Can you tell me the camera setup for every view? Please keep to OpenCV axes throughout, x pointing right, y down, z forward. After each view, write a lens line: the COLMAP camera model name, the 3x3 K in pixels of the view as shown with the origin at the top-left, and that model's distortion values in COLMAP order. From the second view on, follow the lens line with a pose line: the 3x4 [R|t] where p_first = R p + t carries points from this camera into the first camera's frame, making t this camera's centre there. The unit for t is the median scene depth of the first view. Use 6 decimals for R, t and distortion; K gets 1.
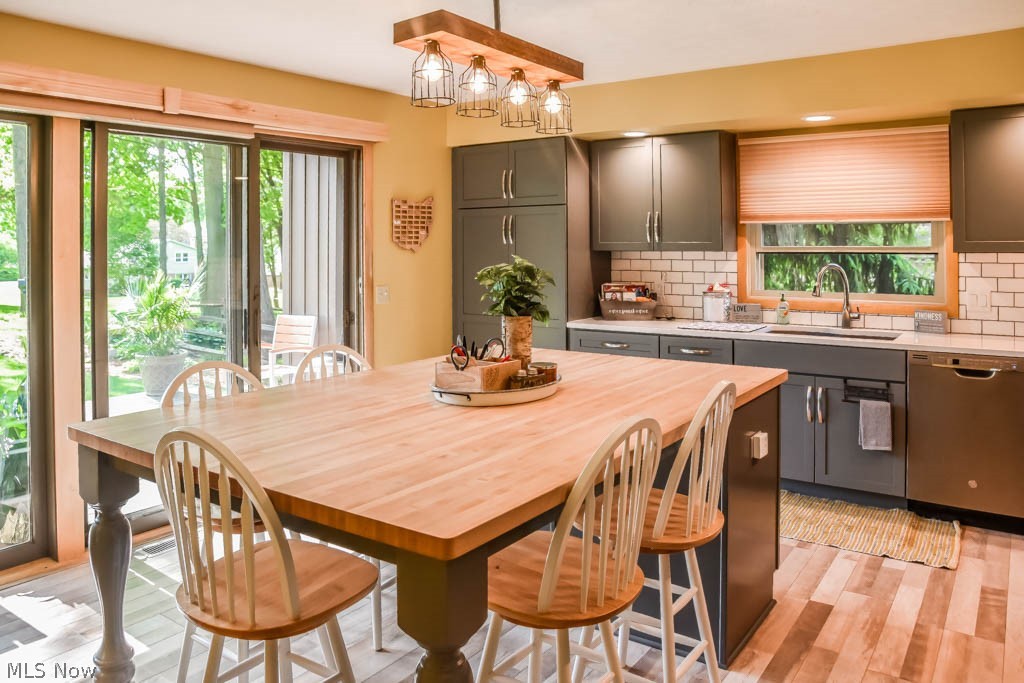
lens RADIAL K [[762.5, 0, 512.0], [0, 762.5, 341.5], [0, 0, 1]] dist [-0.124982, 0.083677]
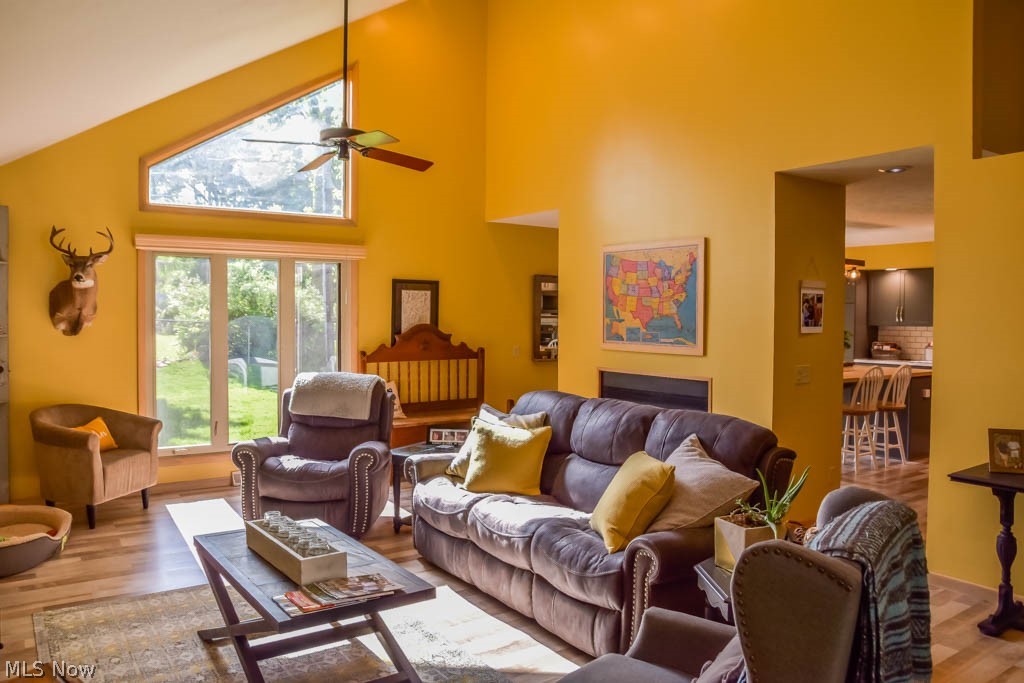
lens RADIAL K [[762.5, 0, 512.0], [0, 762.5, 341.5], [0, 0, 1]] dist [-0.124982, 0.083677]
pose [[0.938935, 0.029836, -0.342800, -0.104834], [-0.063569, 0.994126, -0.087589, 0.160162], [0.338173, 0.104032, 0.935316, -1.188266]]
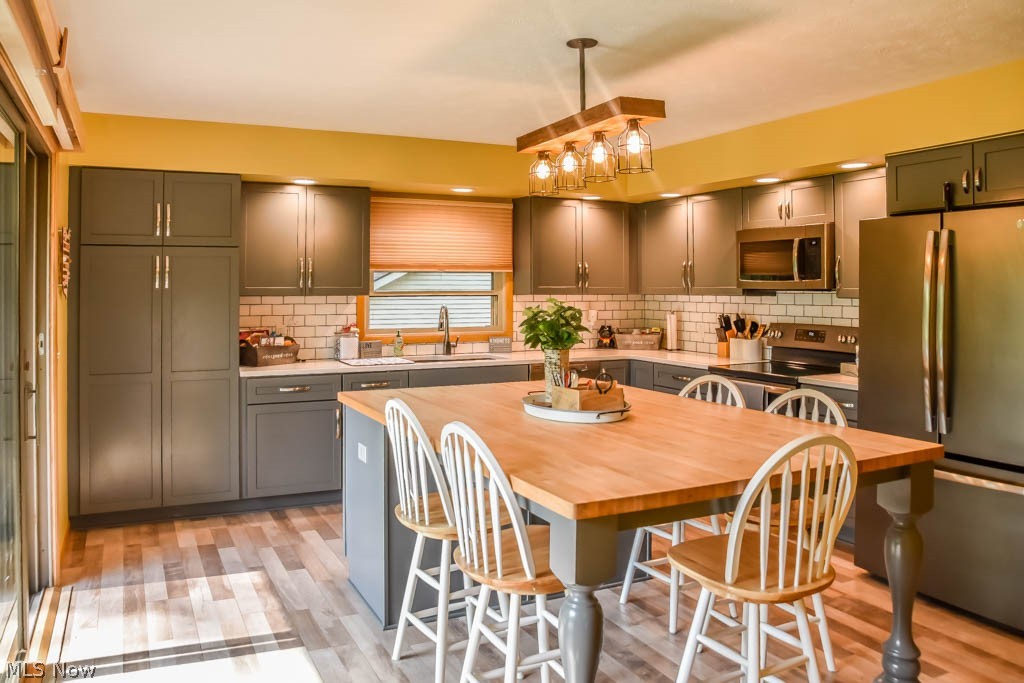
lens RADIAL K [[762.5, 0, 512.0], [0, 762.5, 341.5], [0, 0, 1]] dist [-0.124982, 0.083677]
pose [[0.477034, -0.052973, 0.877287, -0.569719], [0.103310, 0.994642, 0.003884, -0.030800], [-0.872792, 0.088780, 0.479950, 0.257929]]
